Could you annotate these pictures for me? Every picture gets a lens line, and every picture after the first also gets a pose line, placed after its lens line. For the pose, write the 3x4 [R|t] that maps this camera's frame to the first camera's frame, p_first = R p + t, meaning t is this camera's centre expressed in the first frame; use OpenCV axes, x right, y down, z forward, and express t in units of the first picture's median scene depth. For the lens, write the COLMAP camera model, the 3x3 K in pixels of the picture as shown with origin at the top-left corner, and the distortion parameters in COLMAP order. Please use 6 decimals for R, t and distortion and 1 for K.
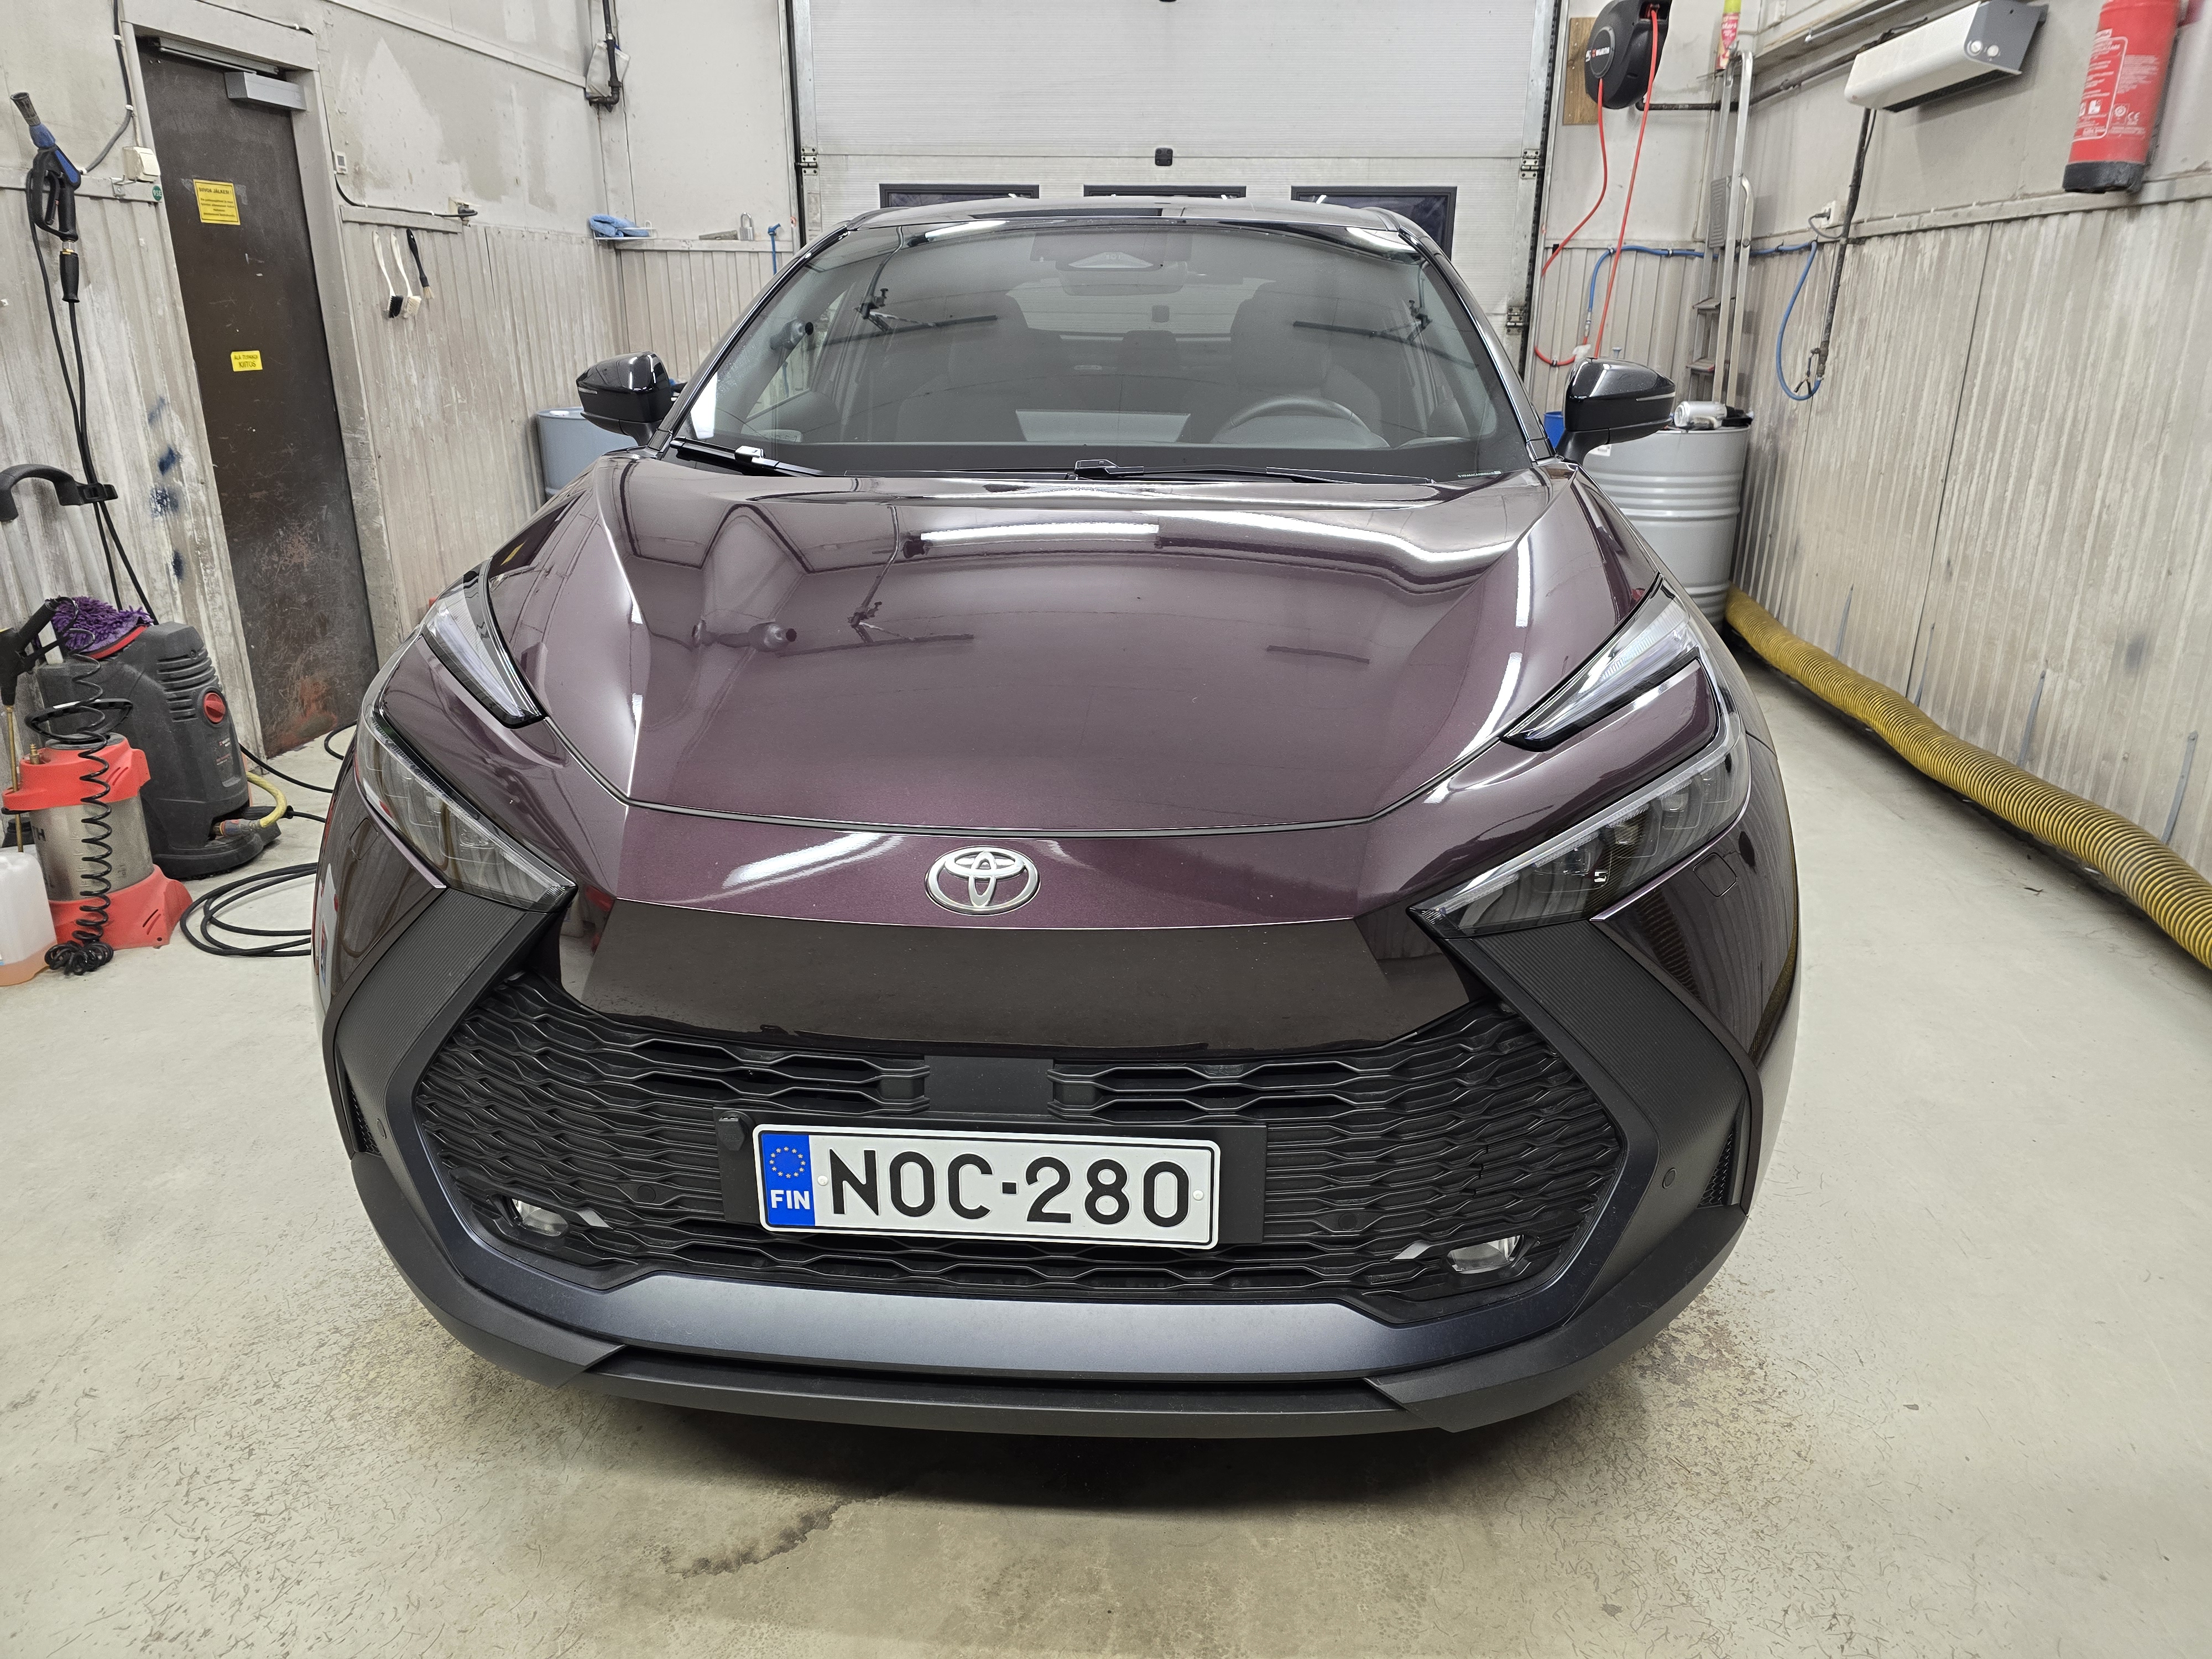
lens RADIAL K [[1478.3, 0, 1128.7], [0, 1478.3, 824.3], [0, 0, 1]] dist [0.055122, -0.045579]
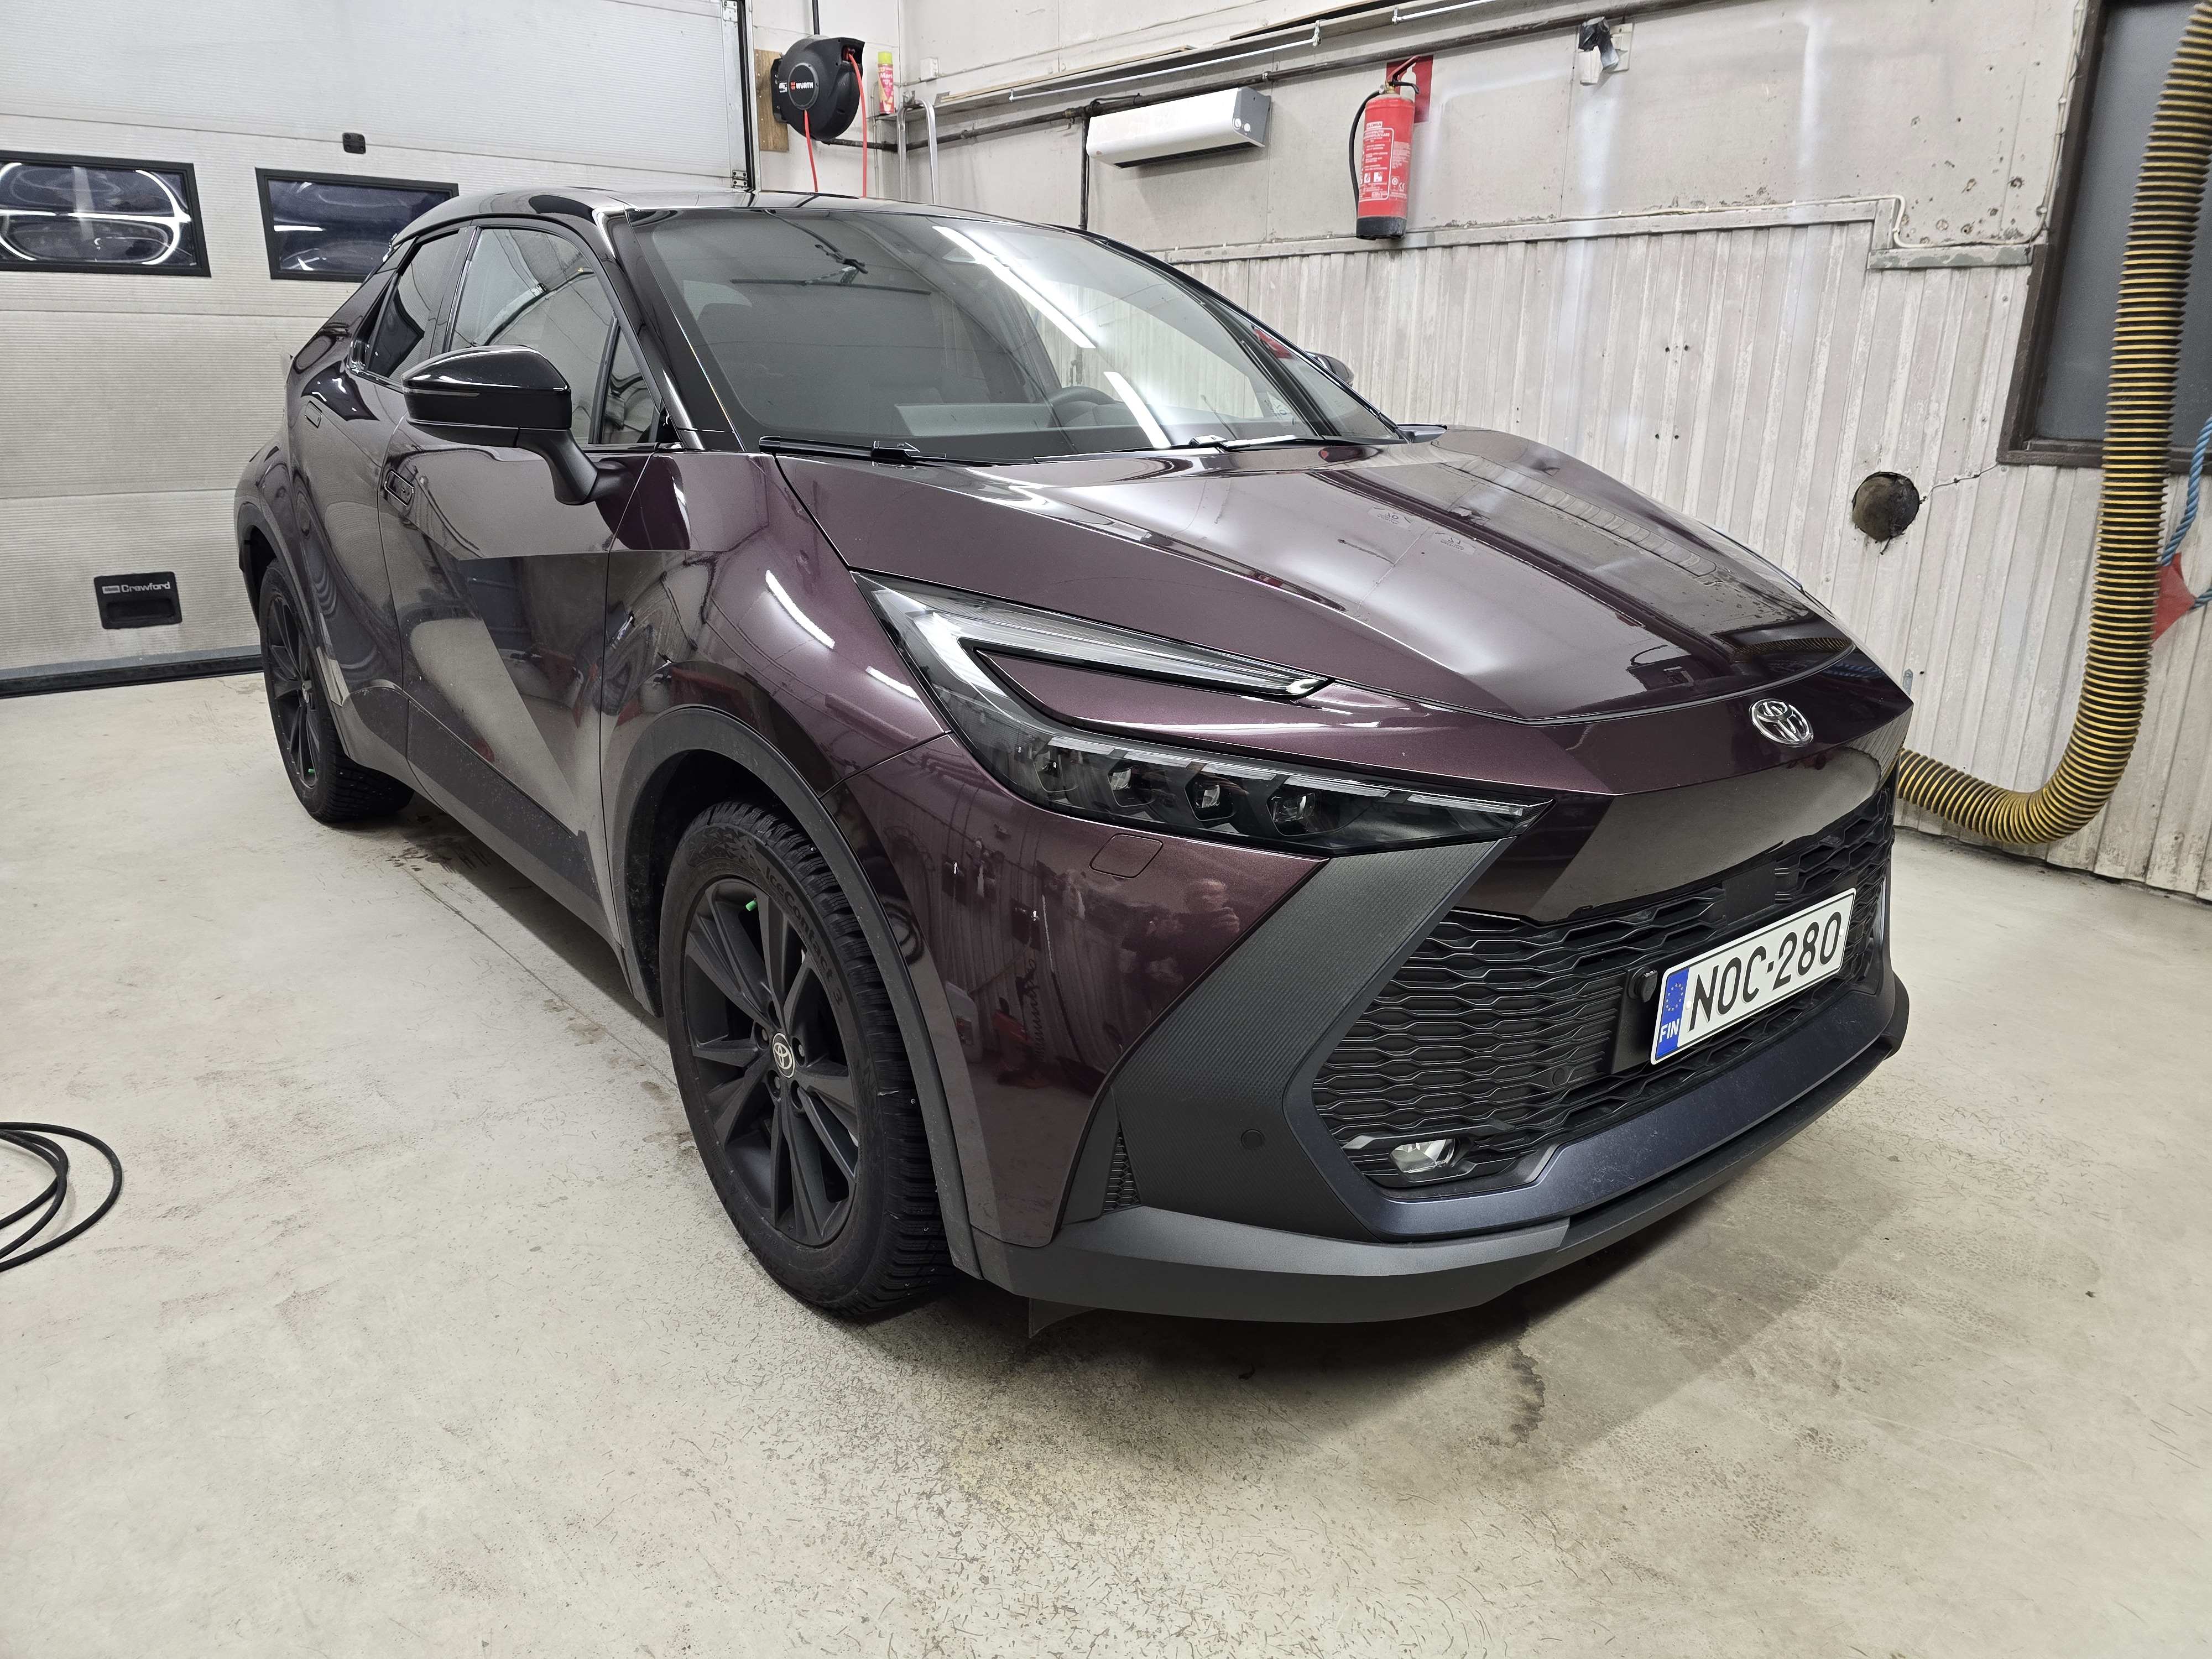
lens RADIAL K [[1478.3, 0, 1110.8], [0, 1478.3, 833.7], [0, 0, 1]] dist [0.055122, -0.045579]
pose [[0.731047, -0.212432, 0.648416, -0.528397], [0.221348, 0.972741, 0.069131, -0.032429], [-0.645427, 0.092988, 0.758141, 0.154746]]
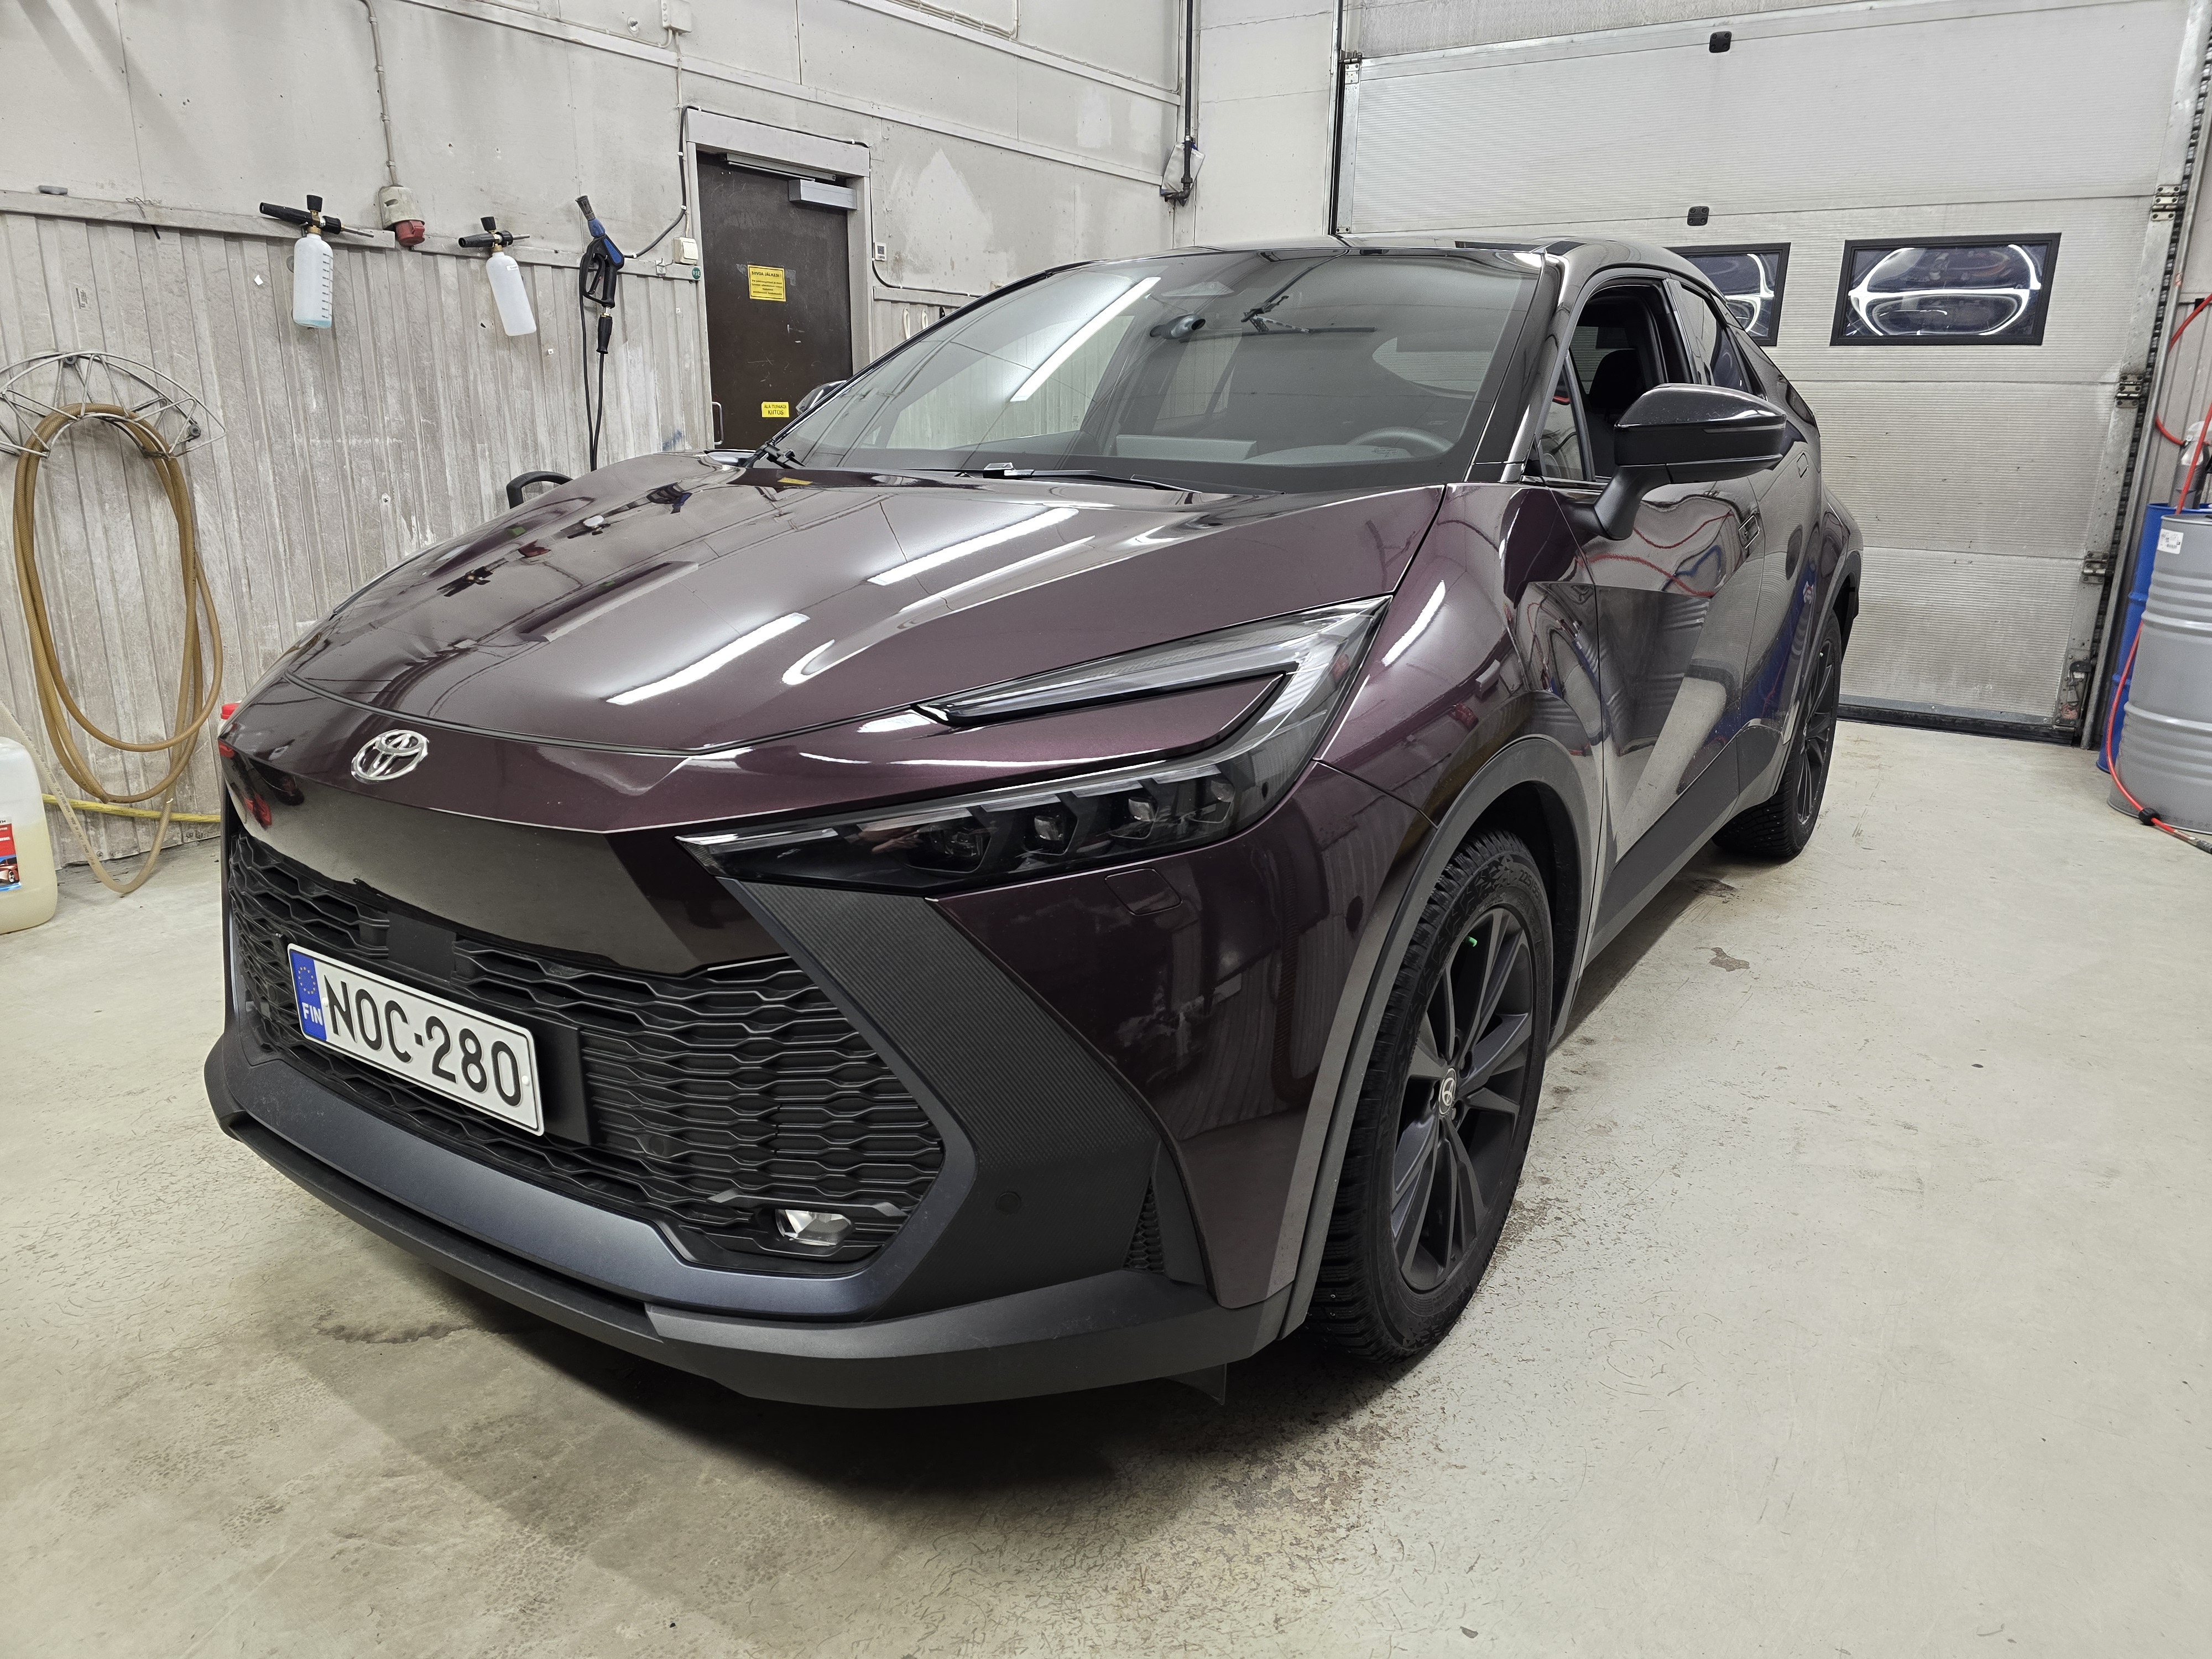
lens RADIAL K [[1478.3, 0, 1128.5], [0, 1478.3, 831.2], [0, 0, 1]] dist [0.055122, -0.045579]
pose [[0.872134, 0.144513, -0.467438, 0.364107], [-0.171060, 0.985153, -0.014591, 0.005288], [0.458389, 0.092685, 0.883905, 0.091714]]
